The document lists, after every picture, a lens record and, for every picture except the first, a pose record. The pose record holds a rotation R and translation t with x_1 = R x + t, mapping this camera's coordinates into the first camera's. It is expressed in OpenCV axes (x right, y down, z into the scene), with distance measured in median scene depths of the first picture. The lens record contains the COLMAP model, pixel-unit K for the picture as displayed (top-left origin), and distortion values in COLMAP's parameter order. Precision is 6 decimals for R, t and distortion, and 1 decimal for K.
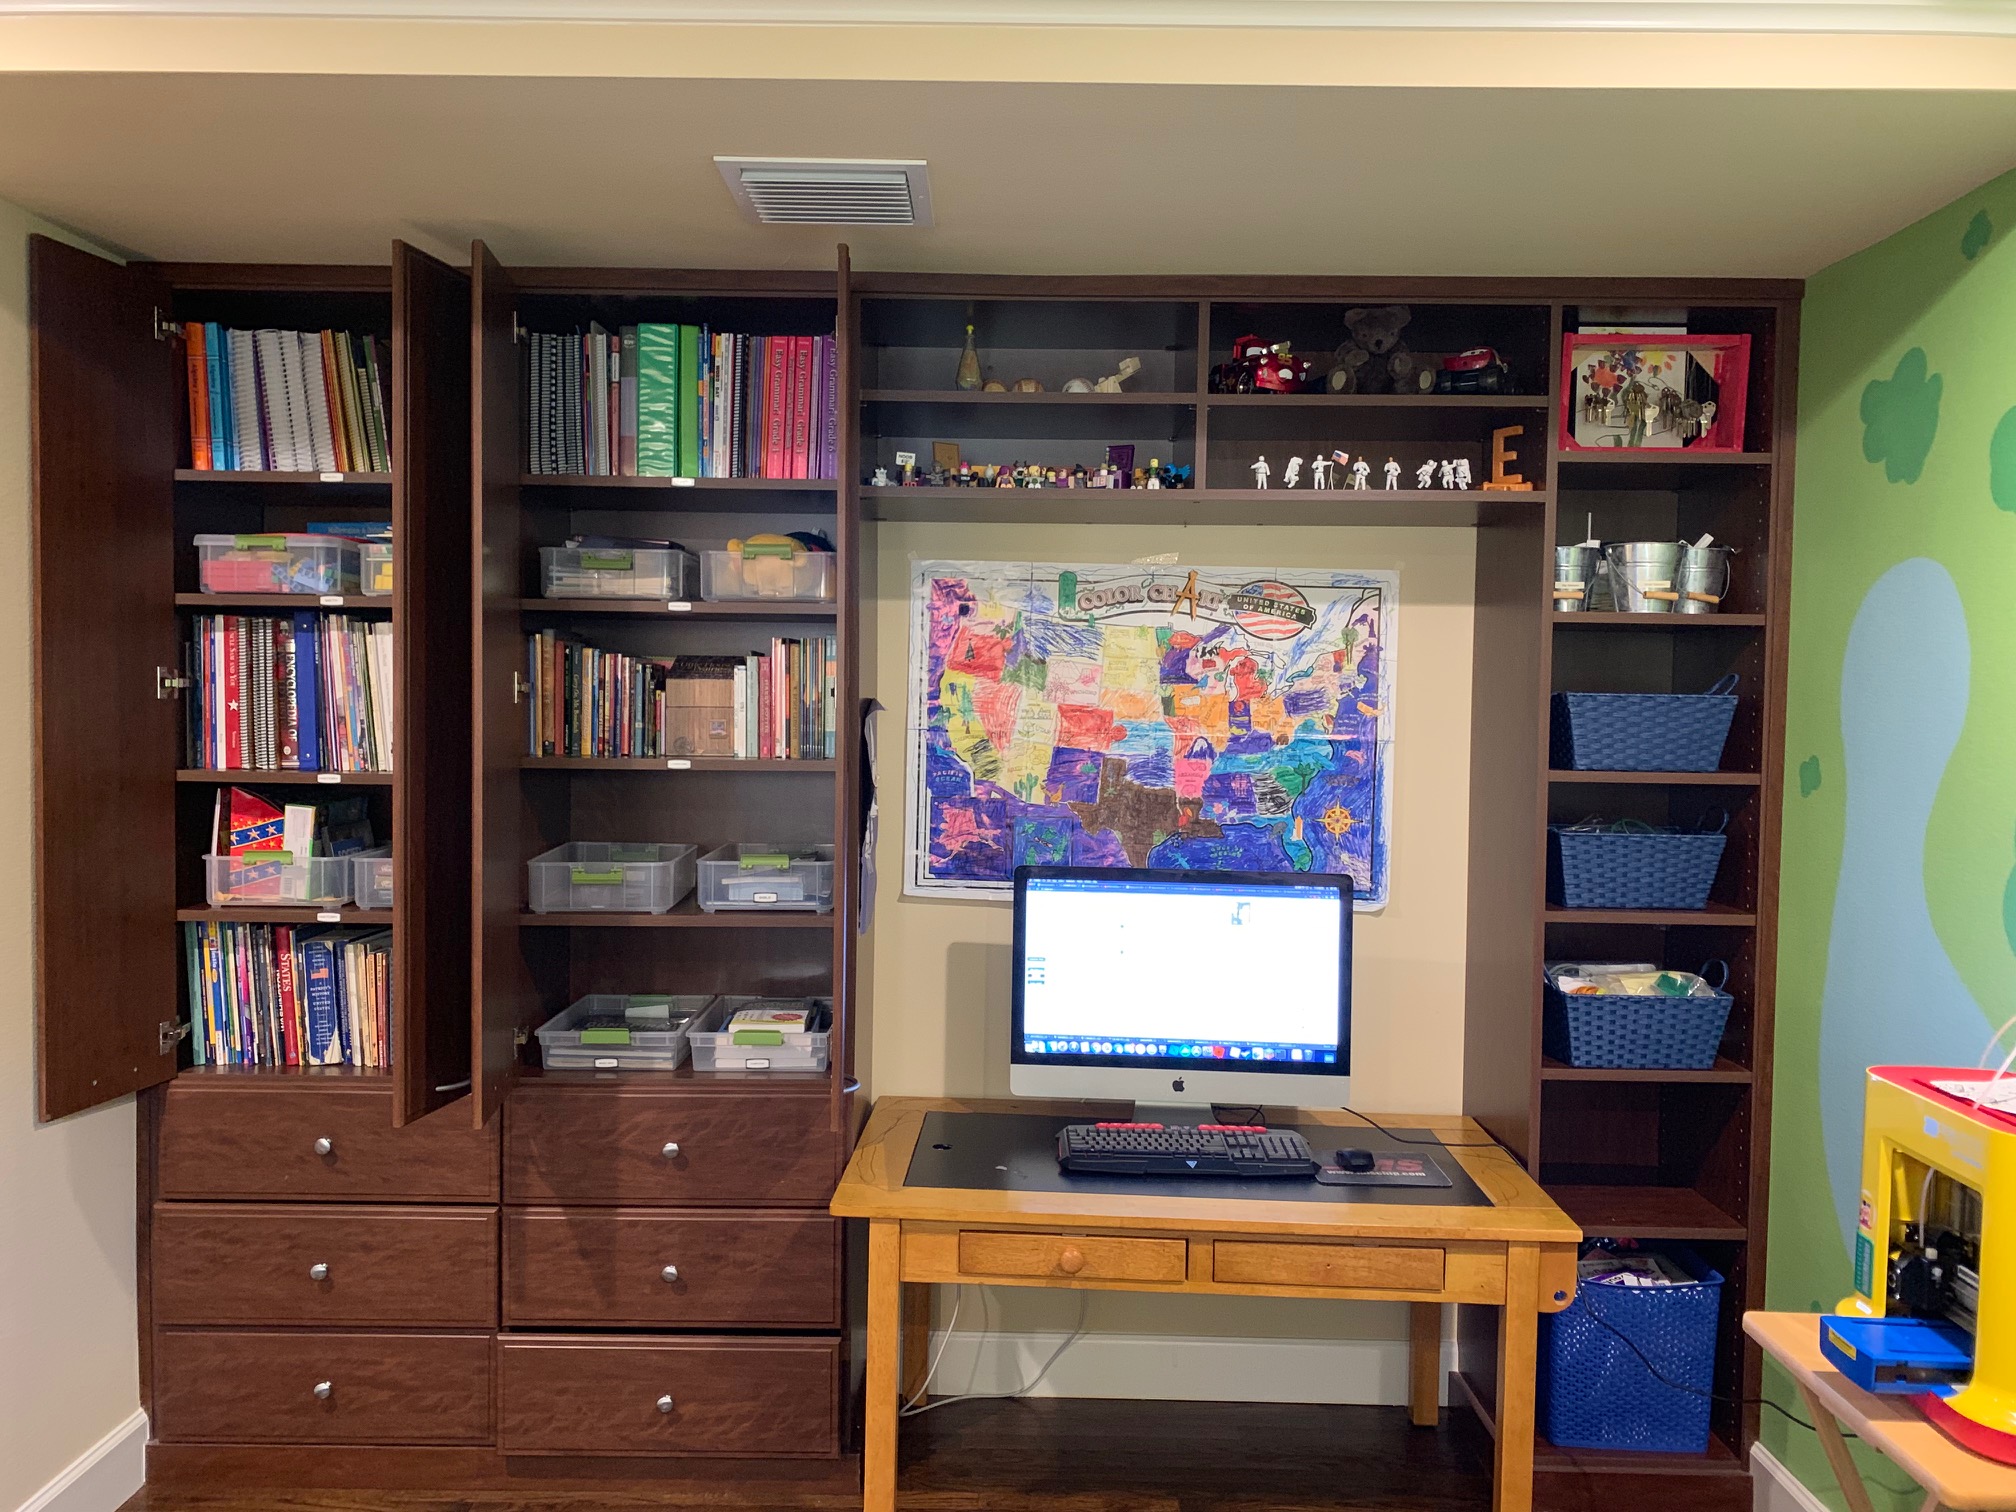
lens RADIAL K [[1513.5, 0, 1008.0], [0, 1513.5, 756.0], [0, 0, 1]] dist [0.043367, -0.055490]
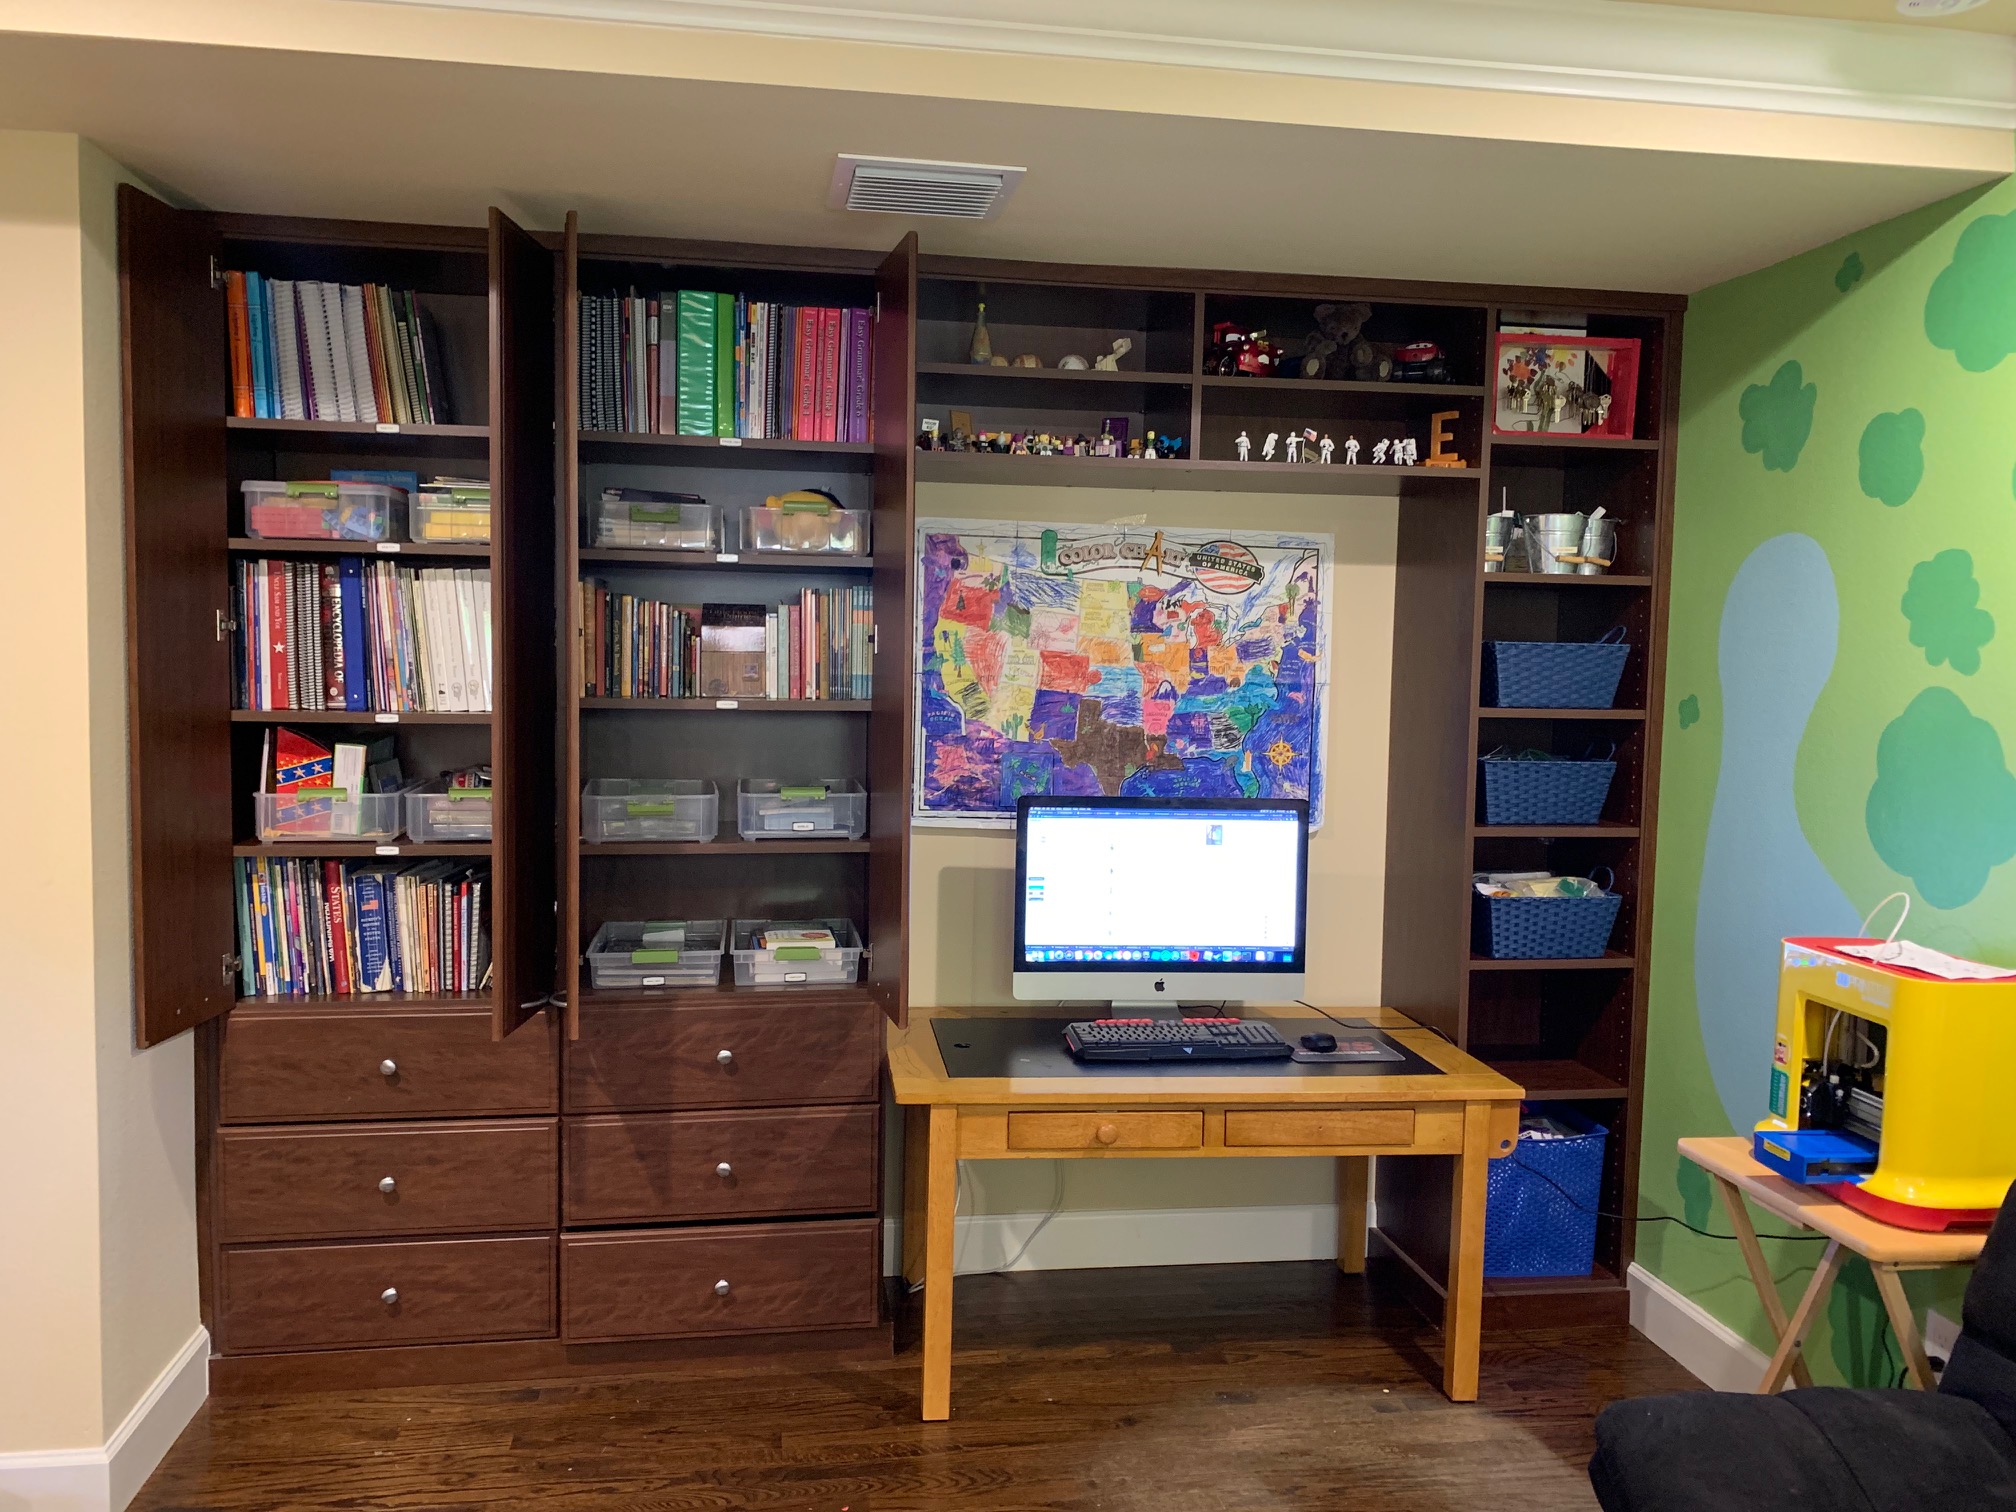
lens RADIAL K [[1490.2, 0, 1008.0], [0, 1490.2, 756.0], [0, 0, 1]] dist [0.074657, -0.133537]
pose [[0.987233, -0.007527, 0.159105, -0.184028], [0.002151, 0.999422, 0.033933, 0.006487], [-0.159268, -0.033158, 0.986678, -0.084530]]
